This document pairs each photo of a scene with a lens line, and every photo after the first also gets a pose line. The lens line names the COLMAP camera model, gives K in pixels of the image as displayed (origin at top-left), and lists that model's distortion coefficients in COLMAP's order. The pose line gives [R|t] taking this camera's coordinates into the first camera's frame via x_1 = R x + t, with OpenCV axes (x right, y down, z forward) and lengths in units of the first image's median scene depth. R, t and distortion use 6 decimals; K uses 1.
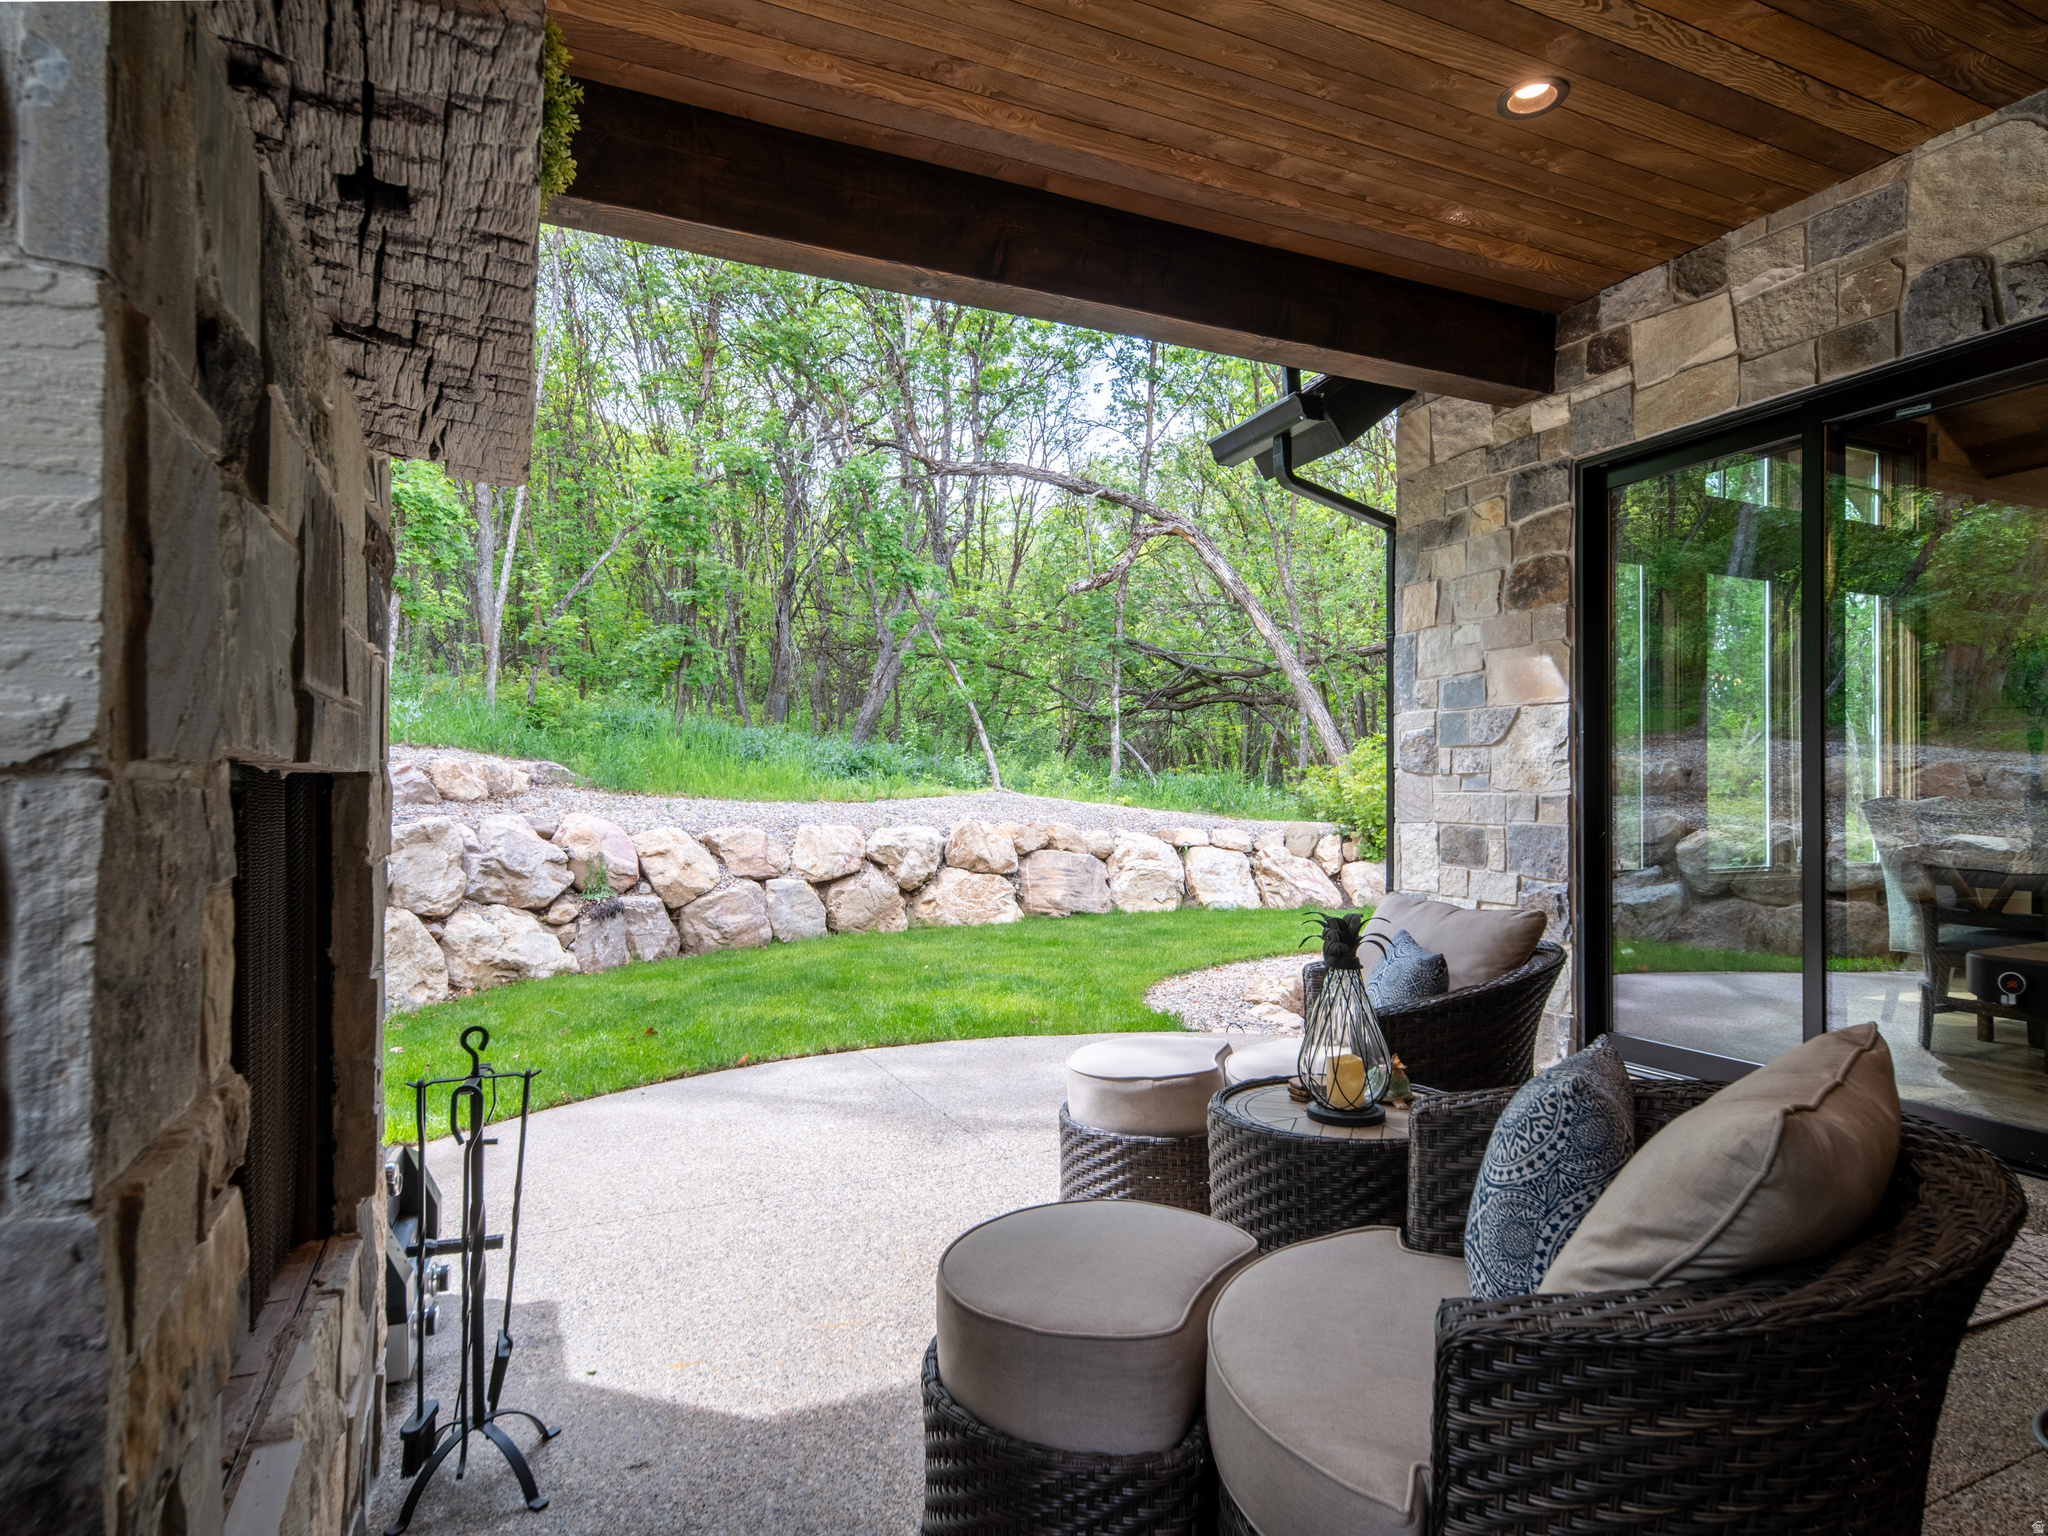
lens RADIAL K [[1138.7, 0, 1024.0], [0, 1138.7, 774.7], [0, 0, 1]] dist [-0.002081, -0.000631]
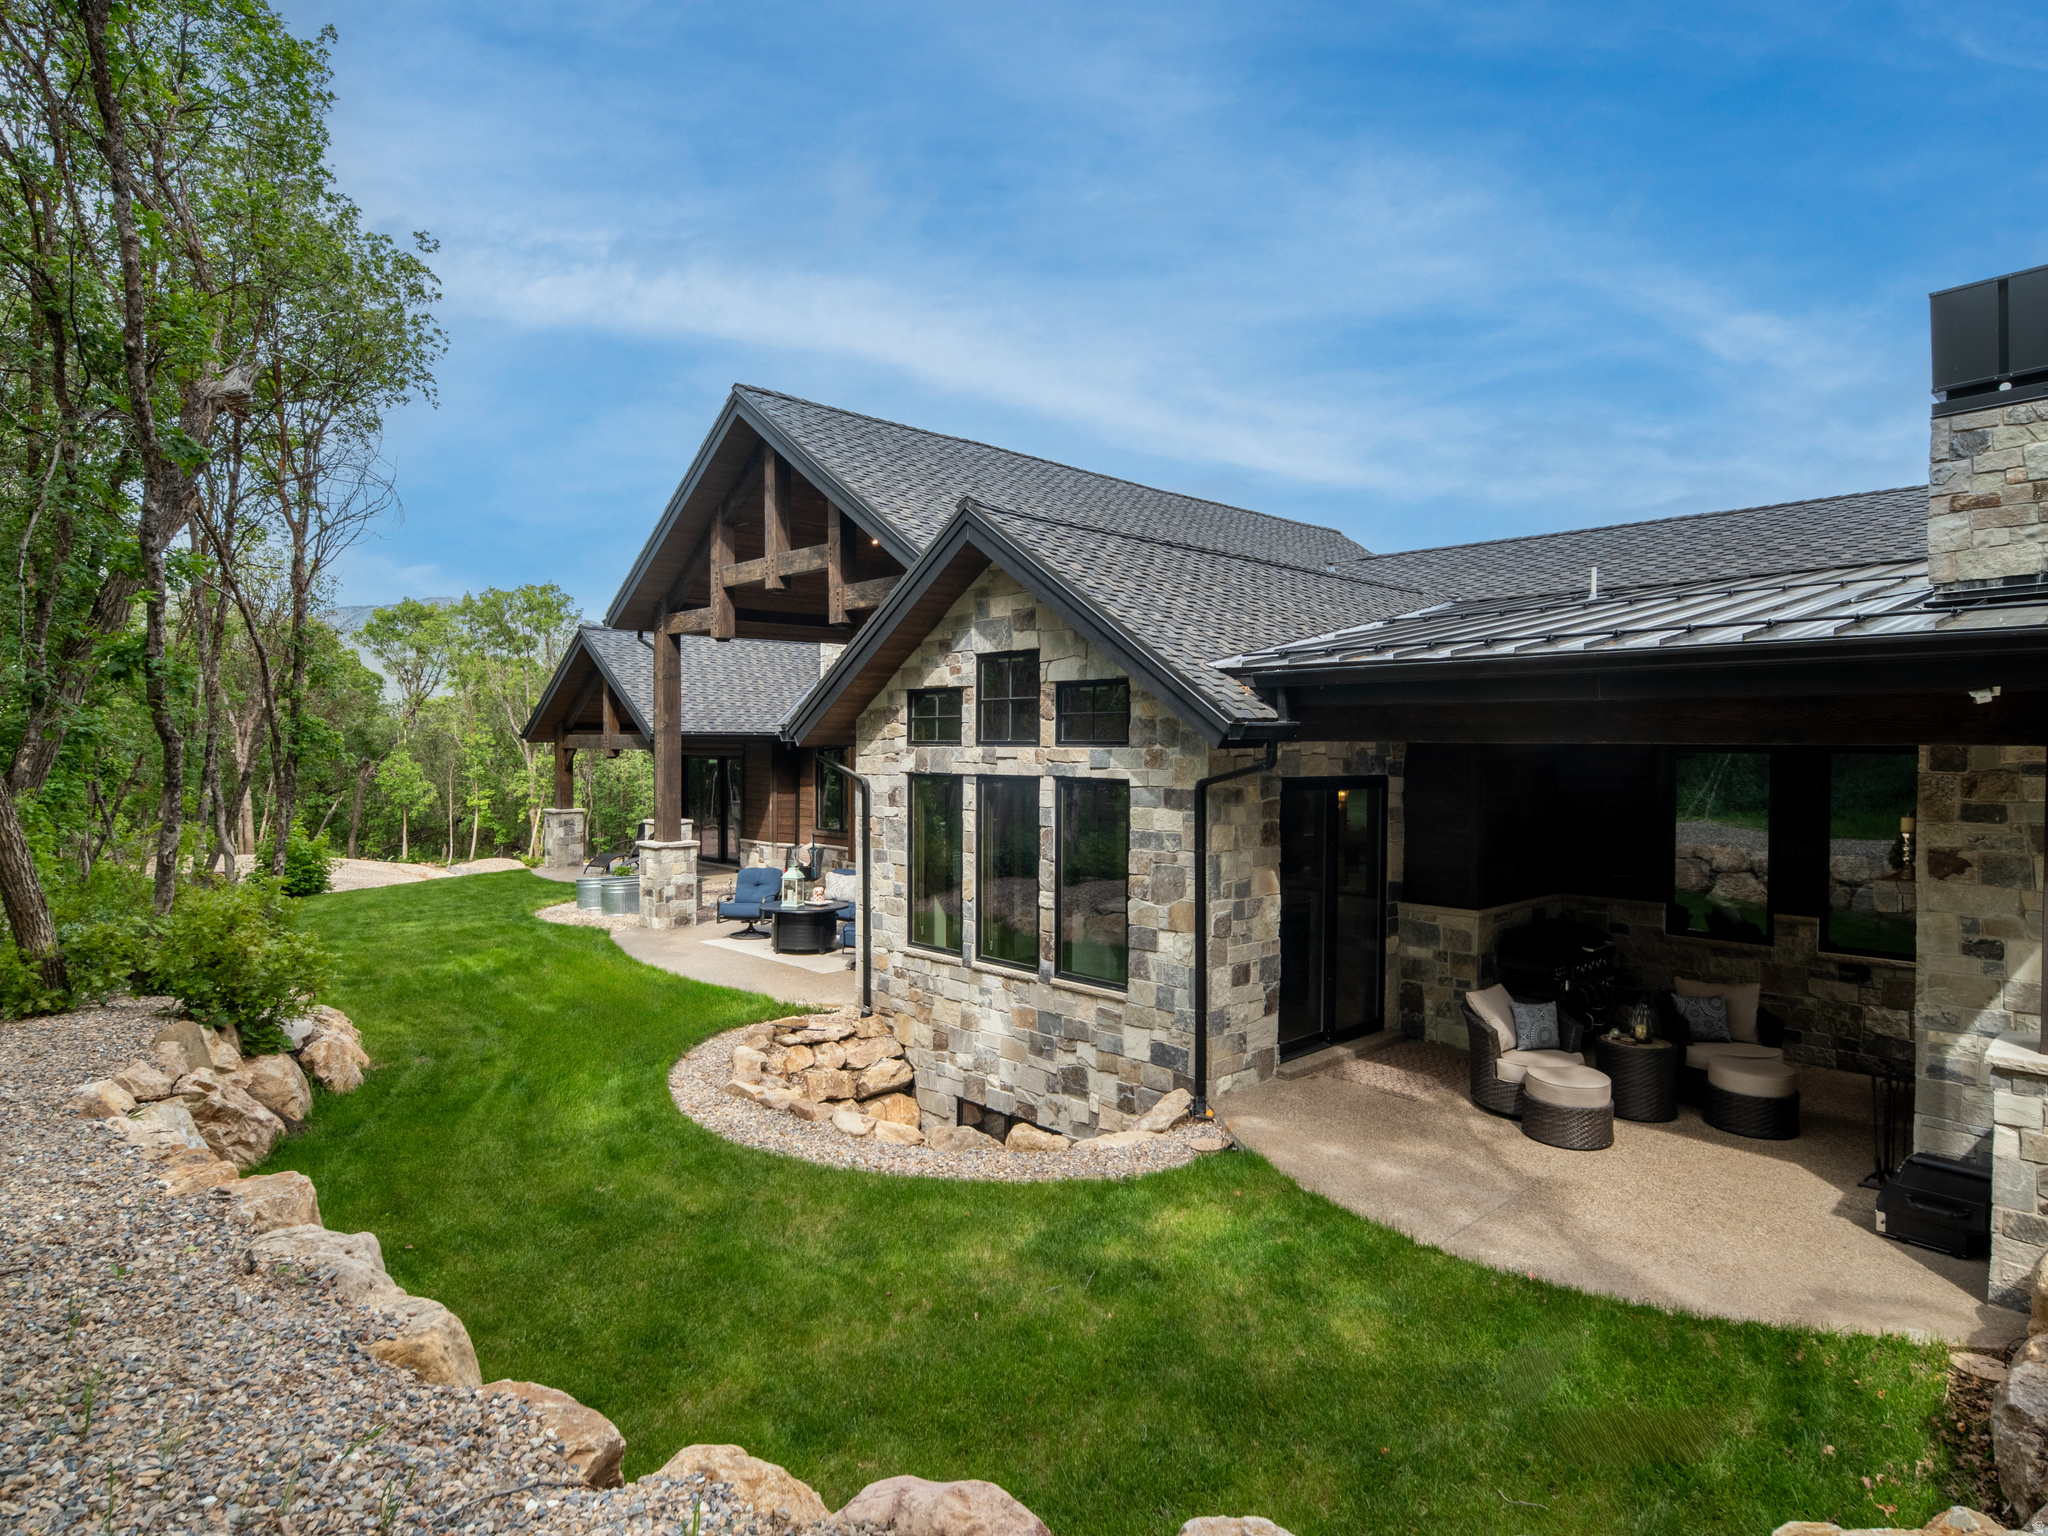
lens RADIAL K [[1138.7, 0, 1022.0], [0, 1138.7, 761.6], [0, 0, 1]] dist [-0.002081, -0.000631]
pose [[-0.334030, -0.022862, 0.942285, -1.209966], [-0.014198, 0.999714, 0.019222, -0.309798], [-0.942456, -0.006957, -0.334259, 1.970669]]
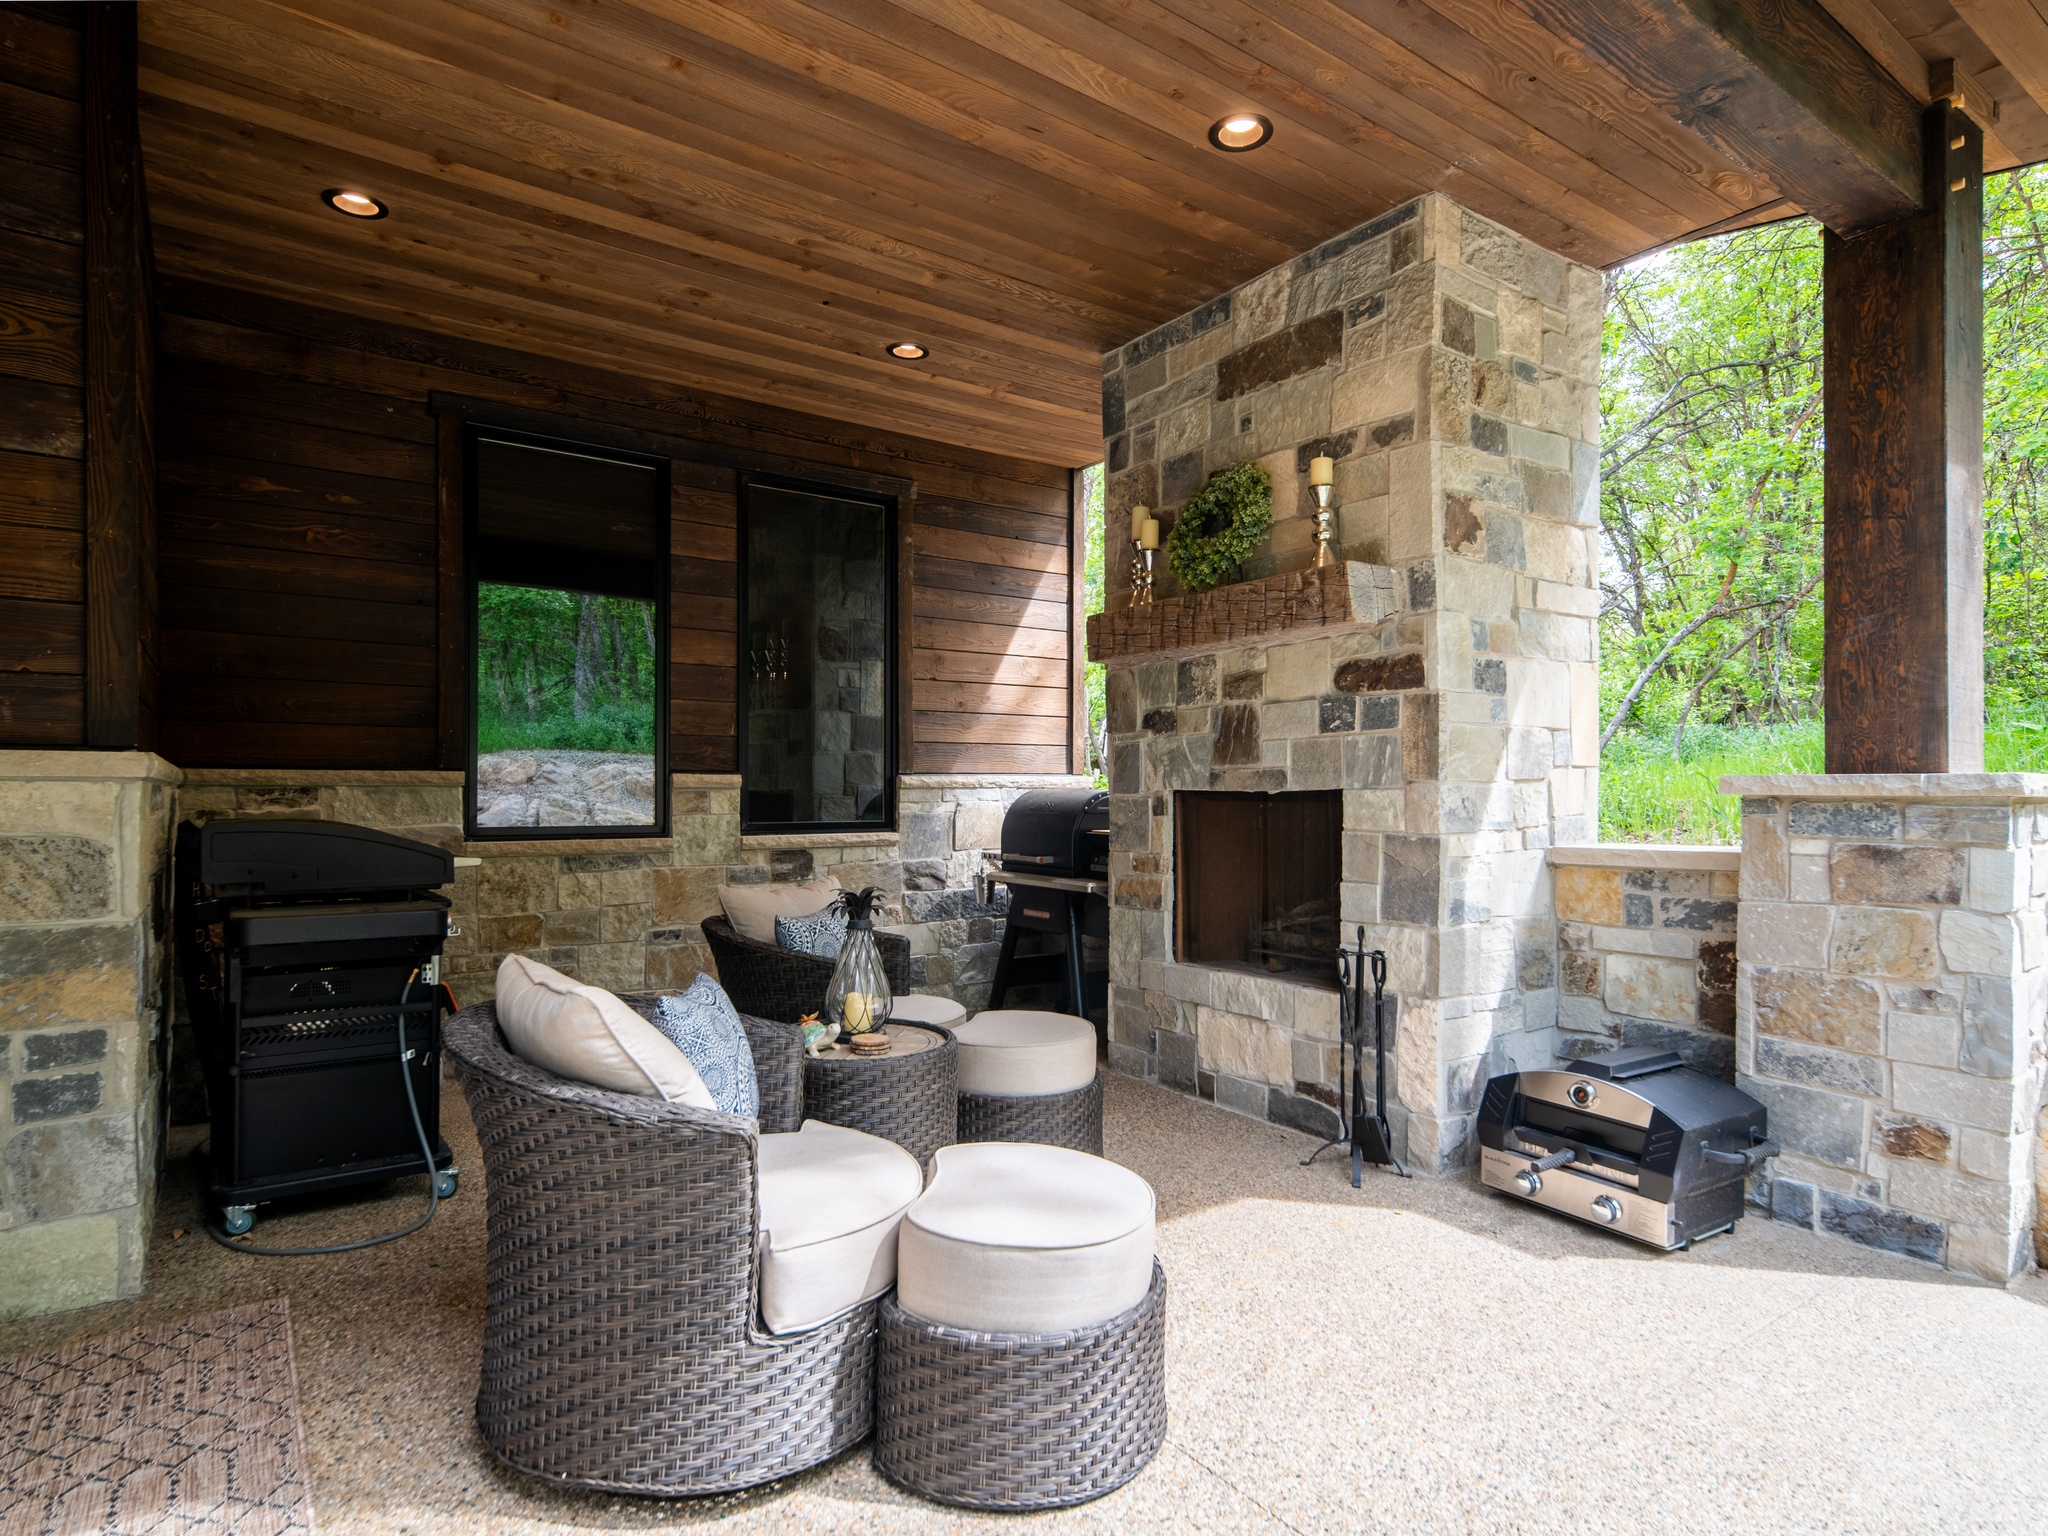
lens RADIAL K [[1138.7, 0, 1024.5], [0, 1138.7, 773.0], [0, 0, 1]] dist [-0.002081, -0.000631]
pose [[-0.983189, -0.003622, -0.182557, -0.008077], [0.000291, 0.999771, -0.021400, -0.027314], [0.182593, -0.021093, -0.982962, 1.215126]]
